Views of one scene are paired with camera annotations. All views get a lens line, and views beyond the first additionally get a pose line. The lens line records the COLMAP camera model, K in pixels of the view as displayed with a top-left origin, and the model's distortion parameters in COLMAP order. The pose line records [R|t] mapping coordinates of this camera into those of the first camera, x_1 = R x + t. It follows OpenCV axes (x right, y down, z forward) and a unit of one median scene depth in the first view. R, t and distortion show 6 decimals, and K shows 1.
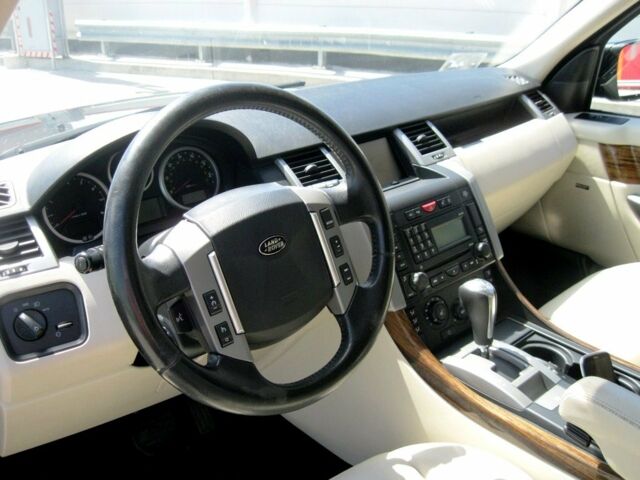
lens RADIAL K [[647.7, 0, 320.0], [0, 647.7, 240.0], [0, 0, 1]] dist [-0.108864, -0.003908]
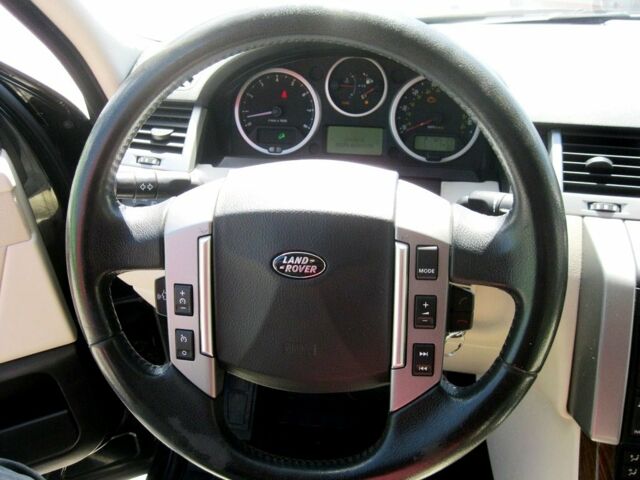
lens RADIAL K [[653.1, 0, 289.4], [0, 653.1, 221.3], [0, 0, 1]] dist [-0.141292, -0.000664]
pose [[0.594762, 0.407322, -0.693070, 0.243298], [-0.281592, 0.913071, 0.294969, -0.151516], [0.752970, 0.019727, 0.657759, 0.386926]]
